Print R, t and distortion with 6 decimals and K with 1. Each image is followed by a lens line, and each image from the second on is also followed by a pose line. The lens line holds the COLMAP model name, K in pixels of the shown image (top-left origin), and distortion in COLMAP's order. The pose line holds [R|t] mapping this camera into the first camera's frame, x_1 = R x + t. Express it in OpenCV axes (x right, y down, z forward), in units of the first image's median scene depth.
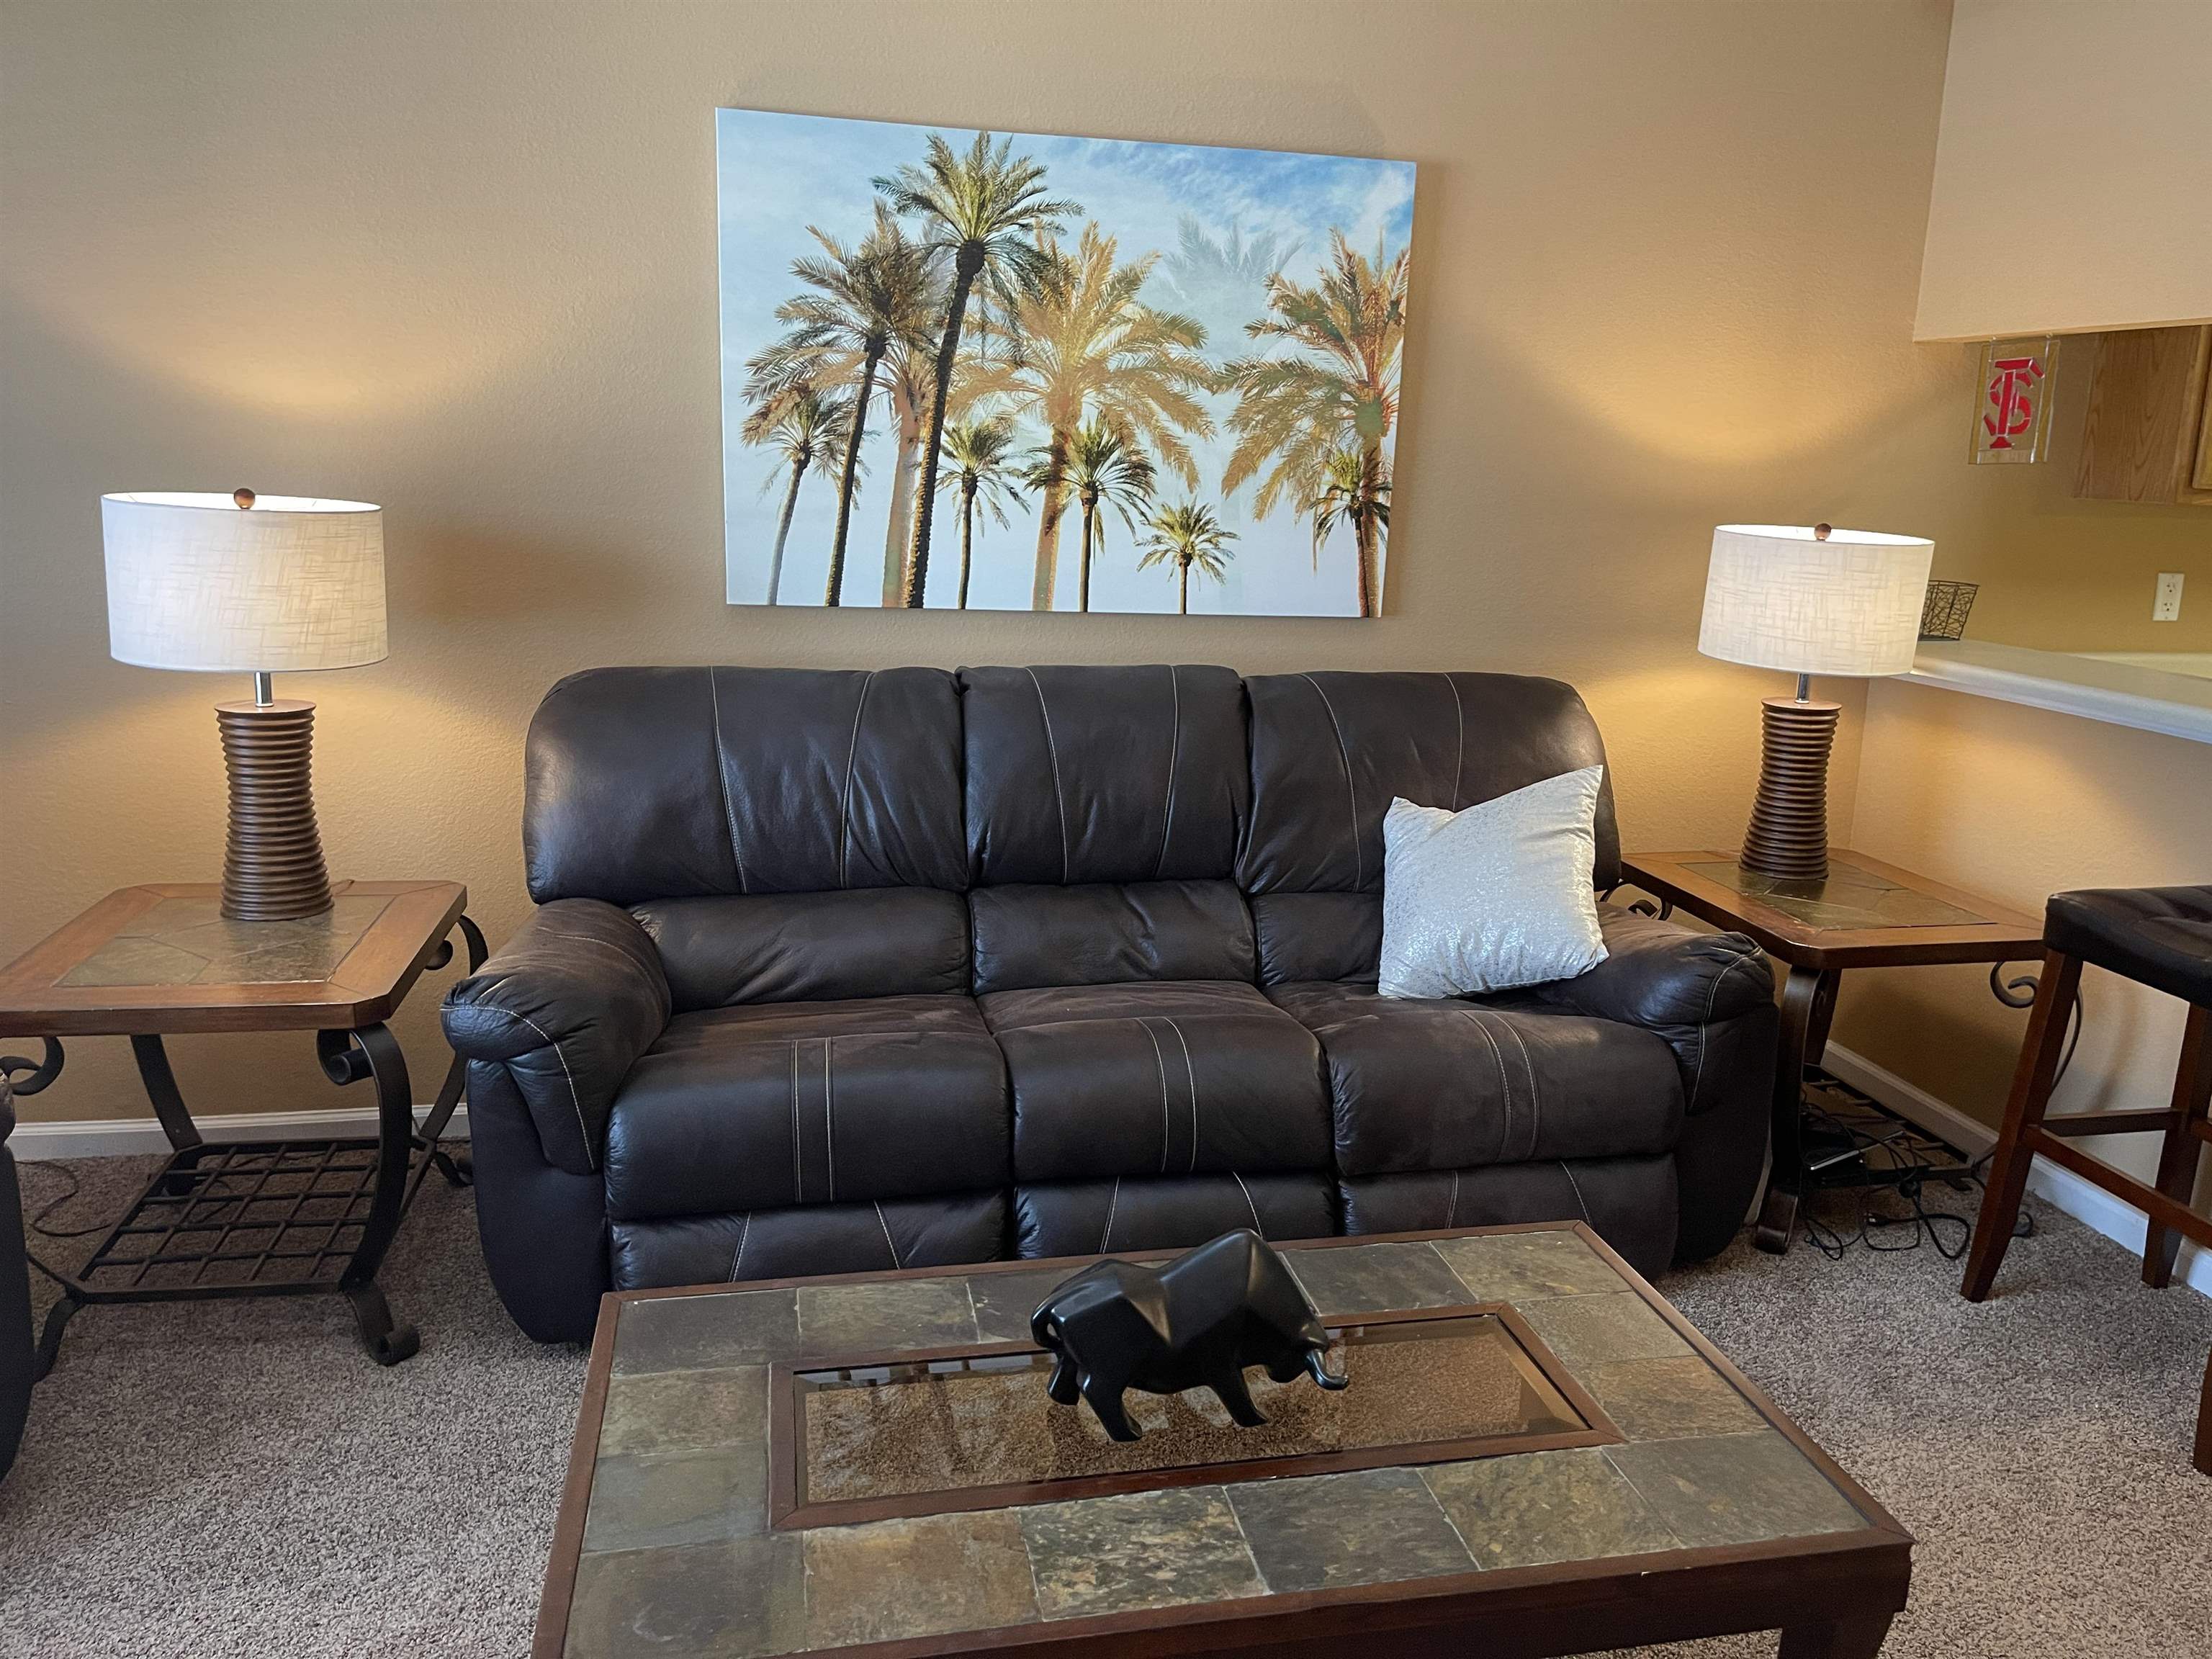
lens RADIAL K [[1667.0, 0, 1099.4], [0, 1667.0, 822.6], [0, 0, 1]] dist [0.060638, -0.045768]
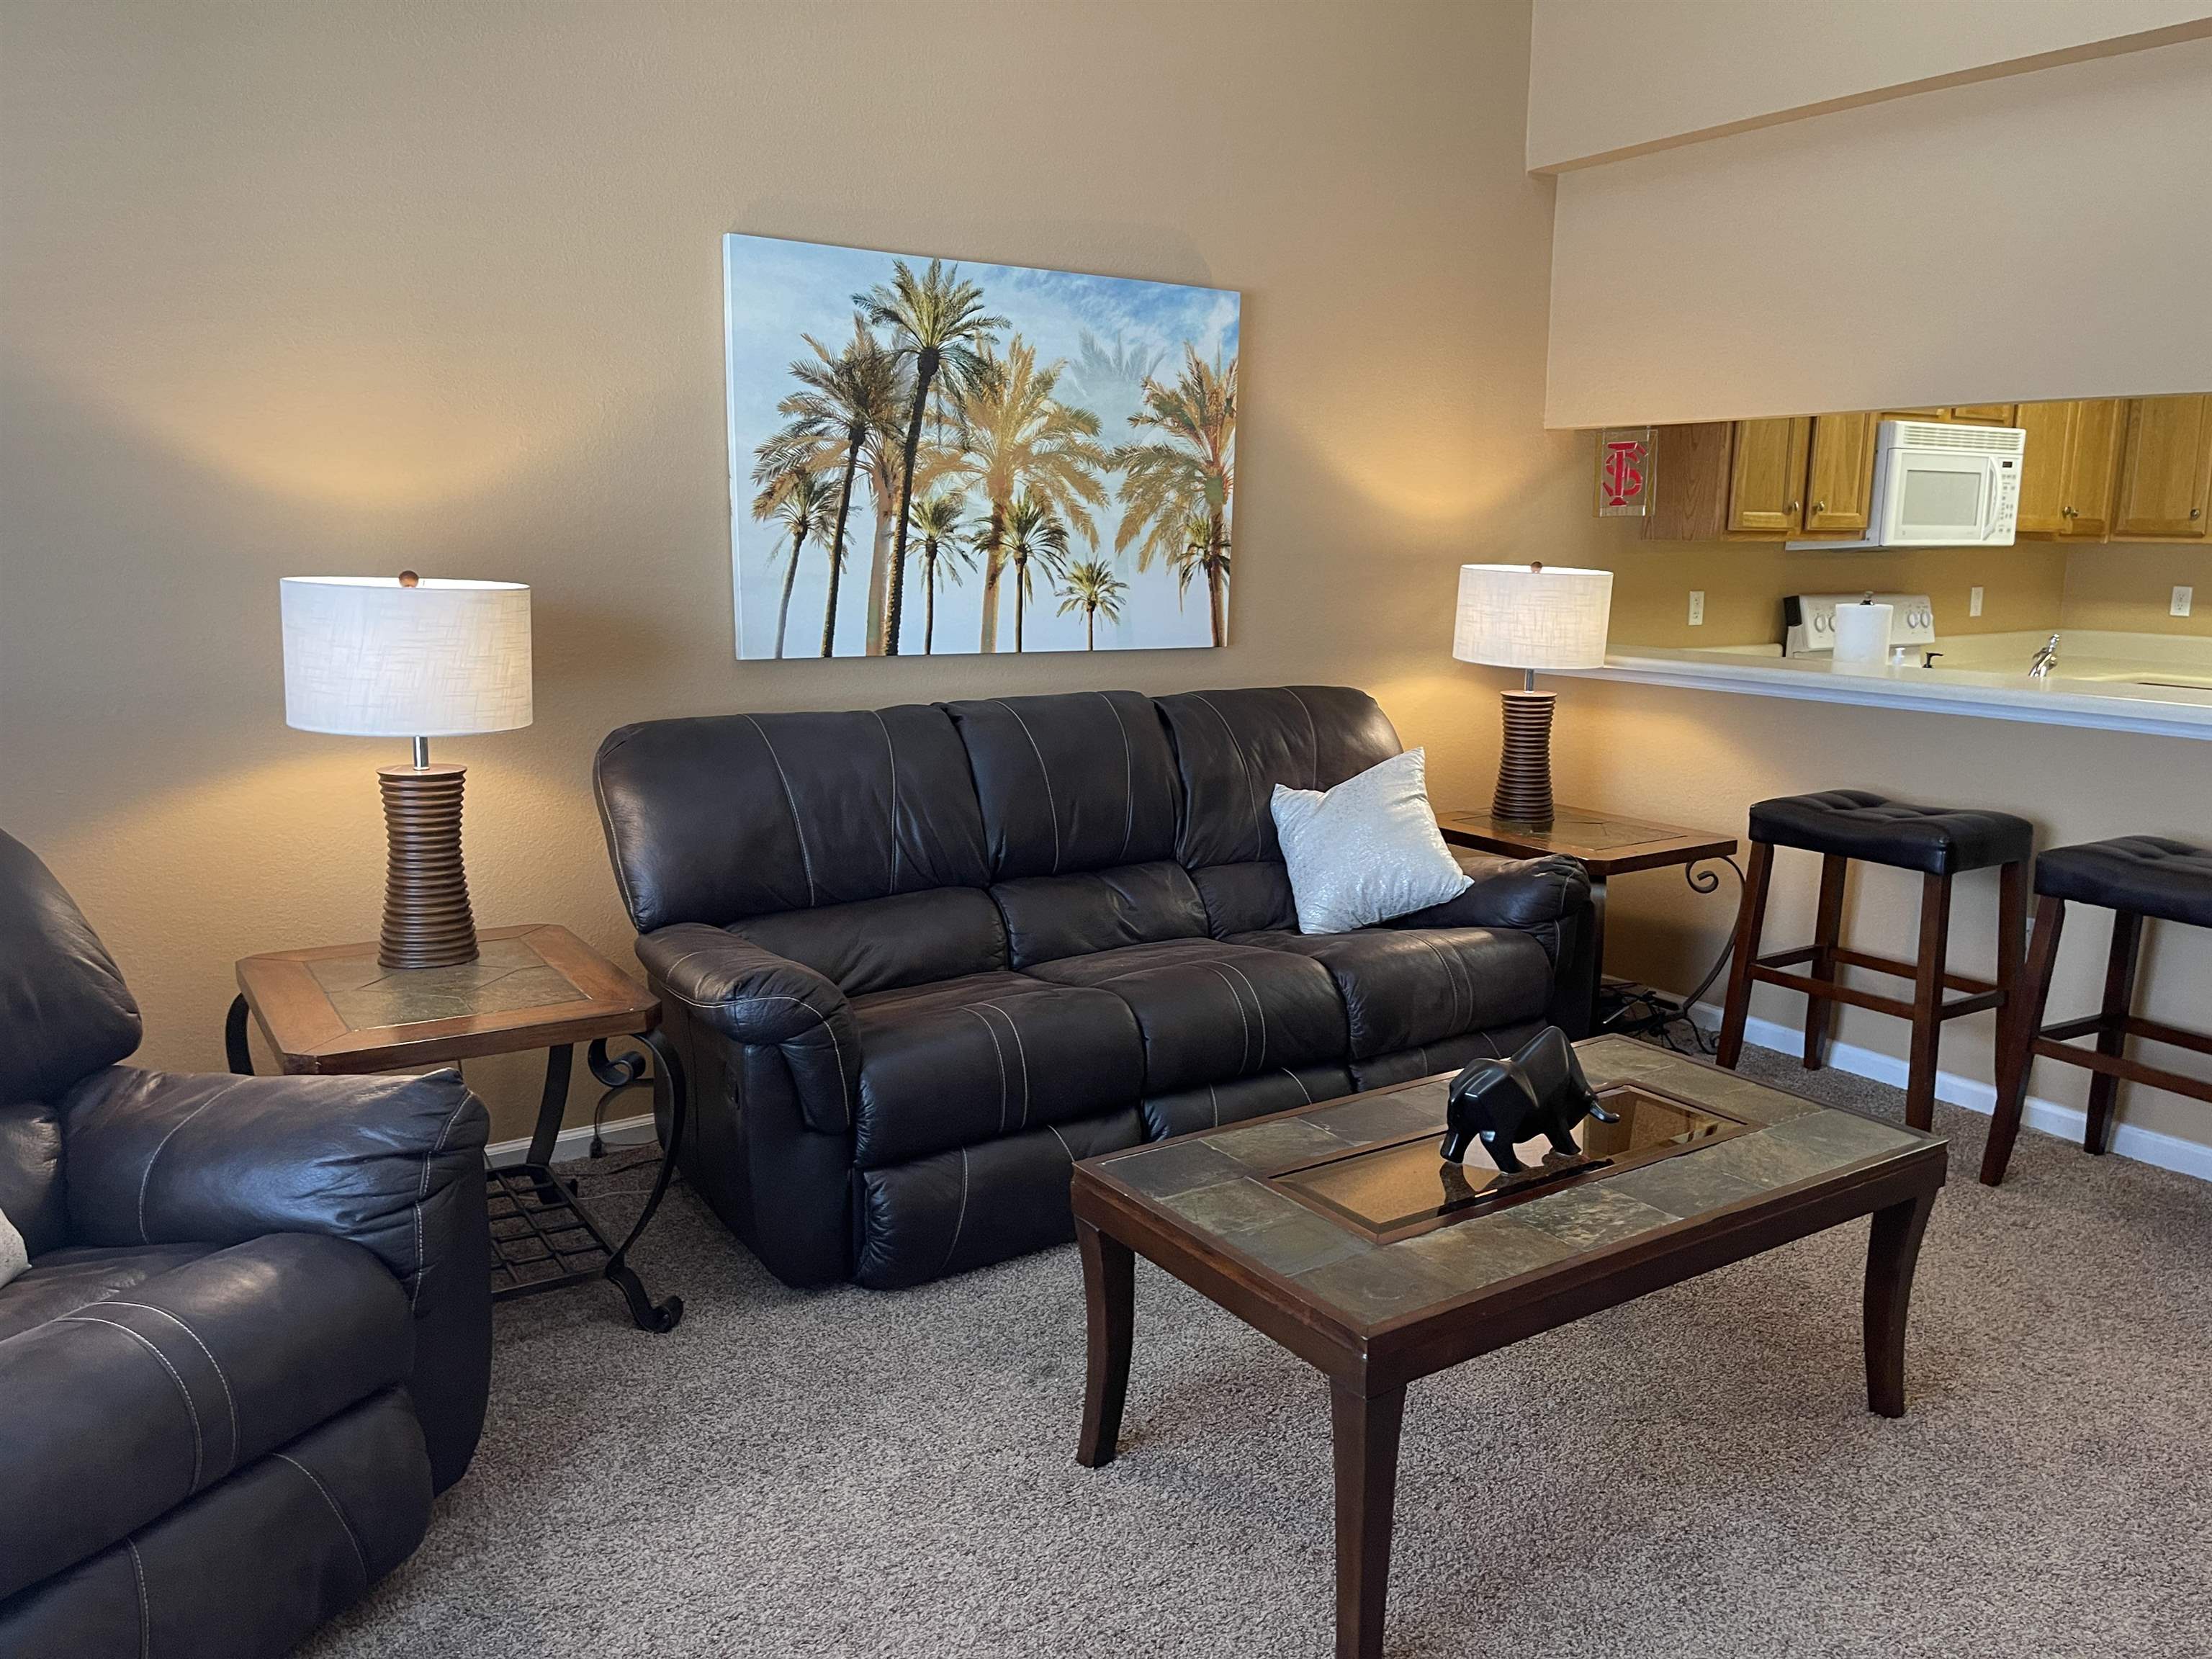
lens RADIAL K [[1667.0, 0, 1093.1], [0, 1667.0, 826.7], [0, 0, 1]] dist [0.060638, -0.045768]
pose [[0.929077, -0.087121, 0.359479, -0.416841], [0.099293, 0.994938, -0.015497, 0.023063], [-0.356309, 0.050092, 0.933024, -0.137131]]
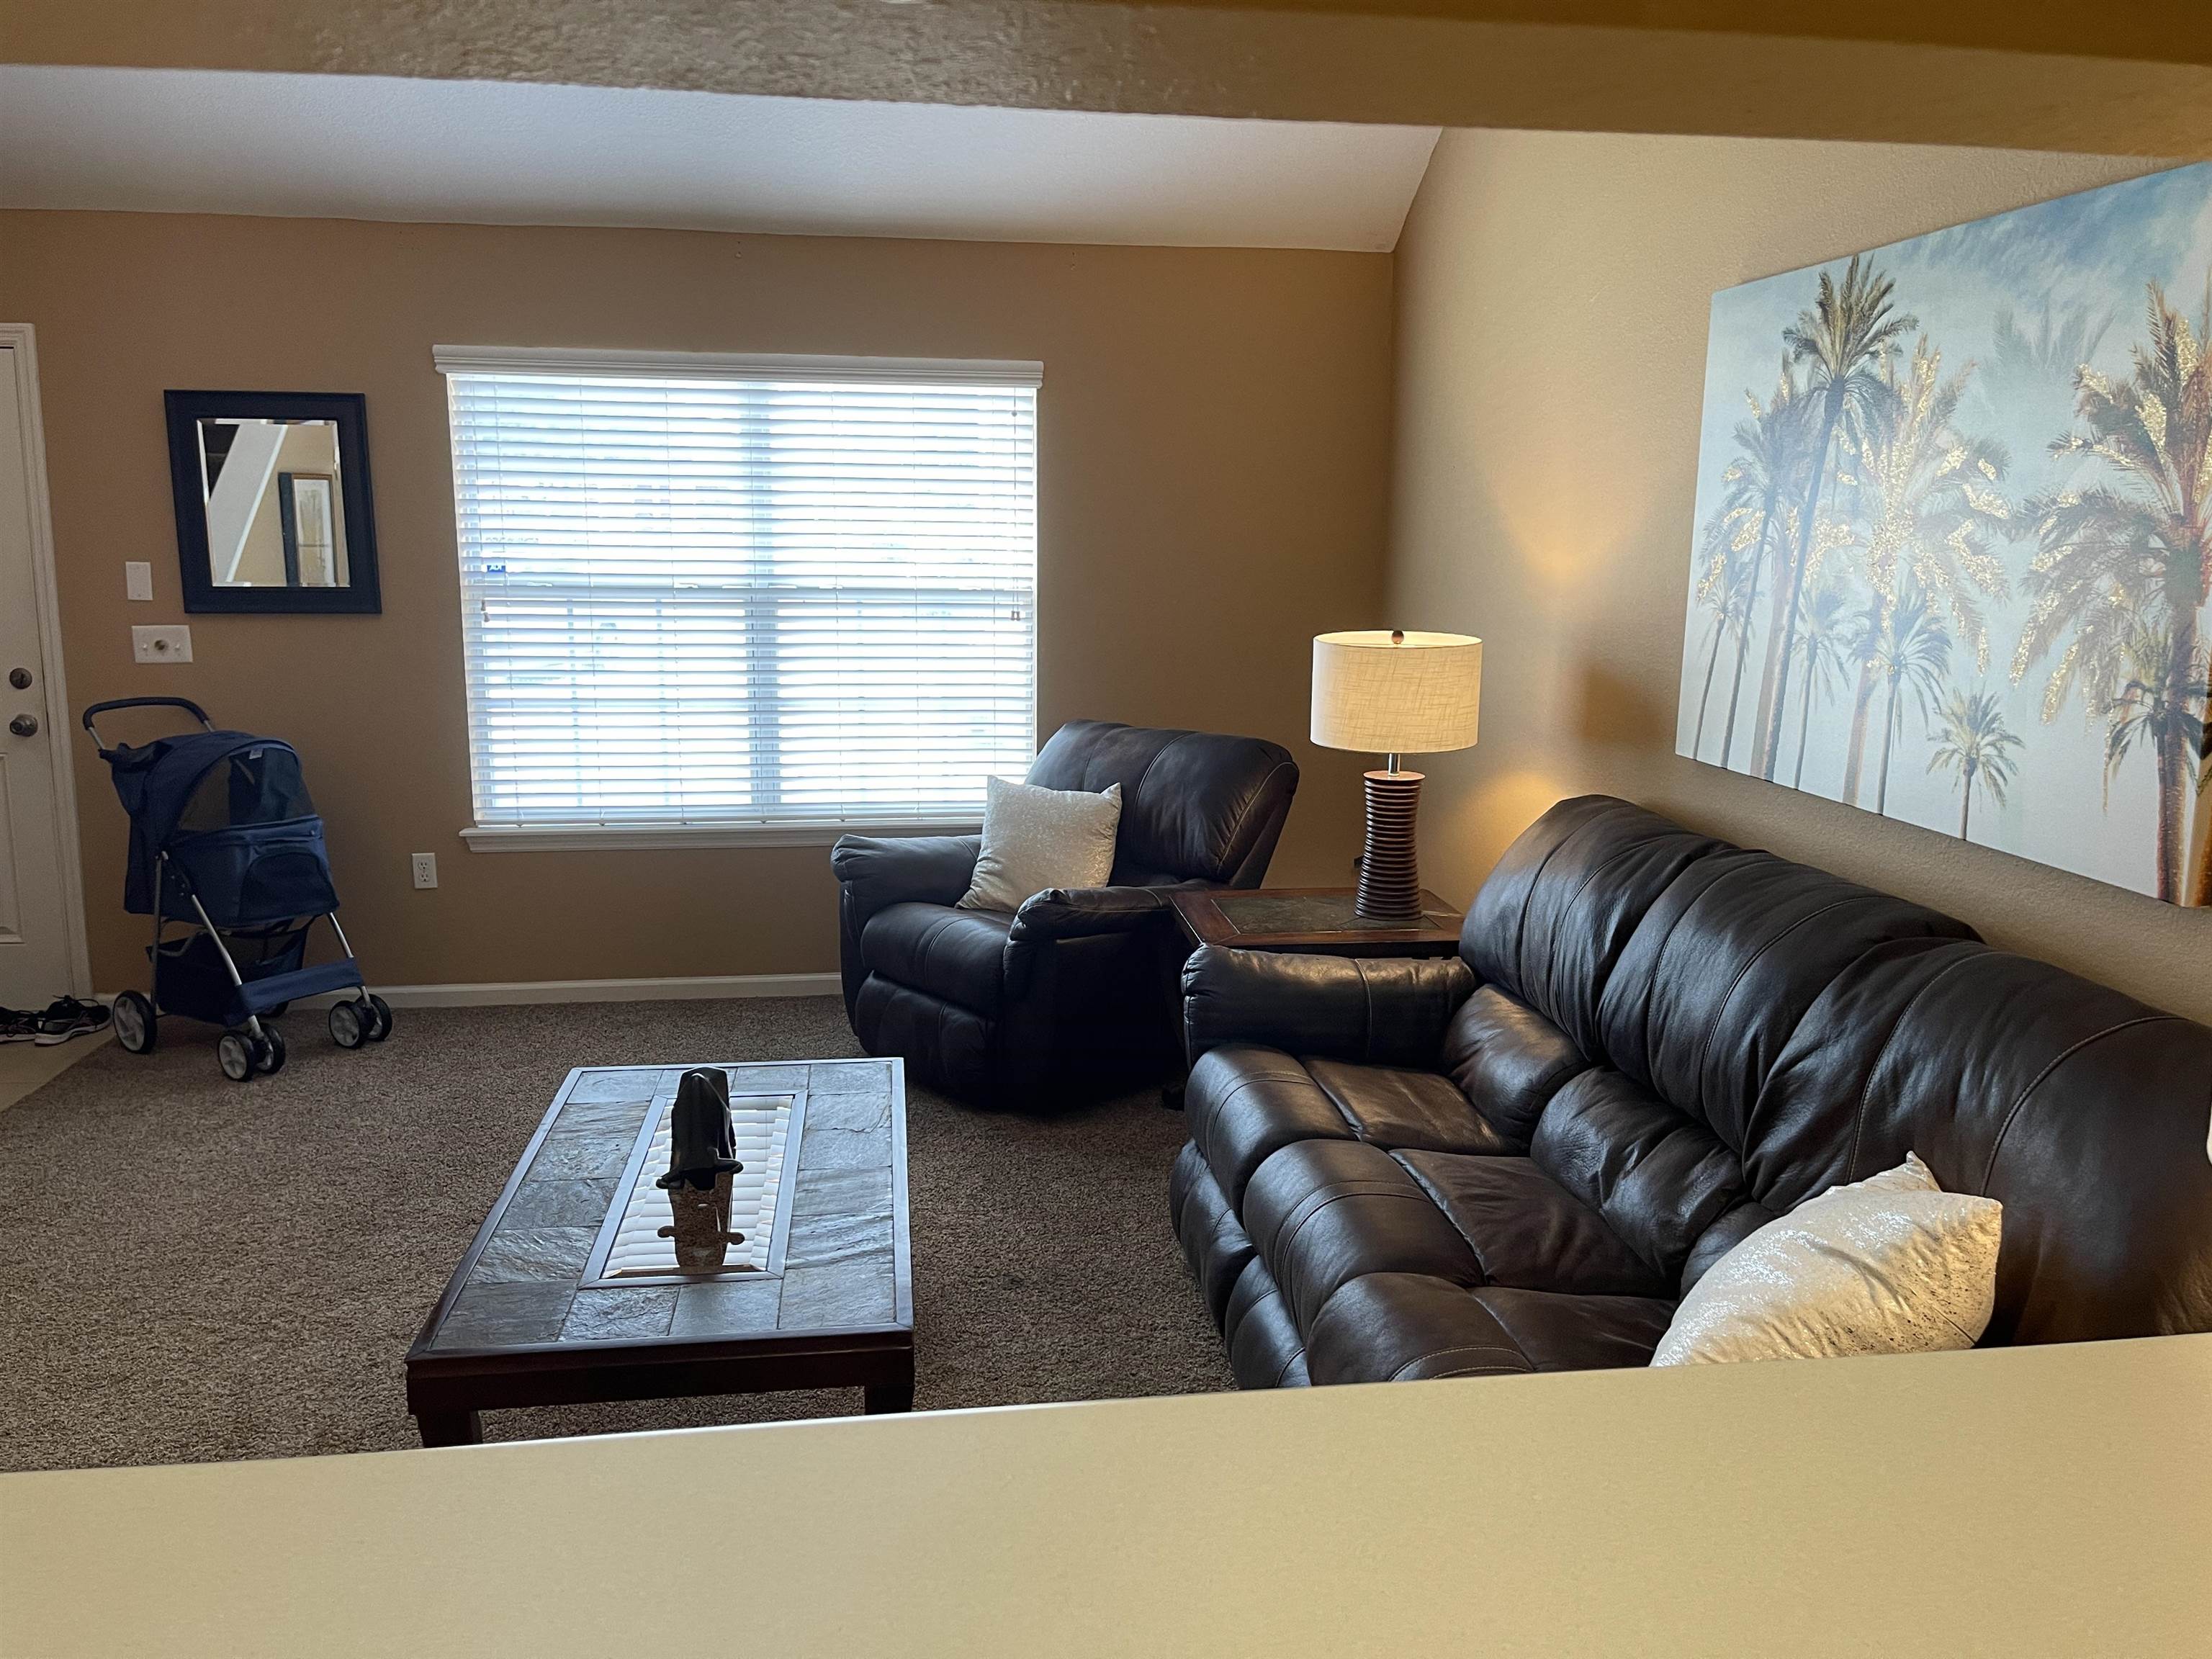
lens RADIAL K [[1667.0, 0, 1104.6], [0, 1667.0, 843.1], [0, 0, 1]] dist [0.060638, -0.045768]
pose [[-0.058869, 0.155450, -0.986088, 0.836079], [-0.224574, 0.960419, 0.164810, -0.169023], [0.972677, 0.231152, -0.021629, 0.685687]]
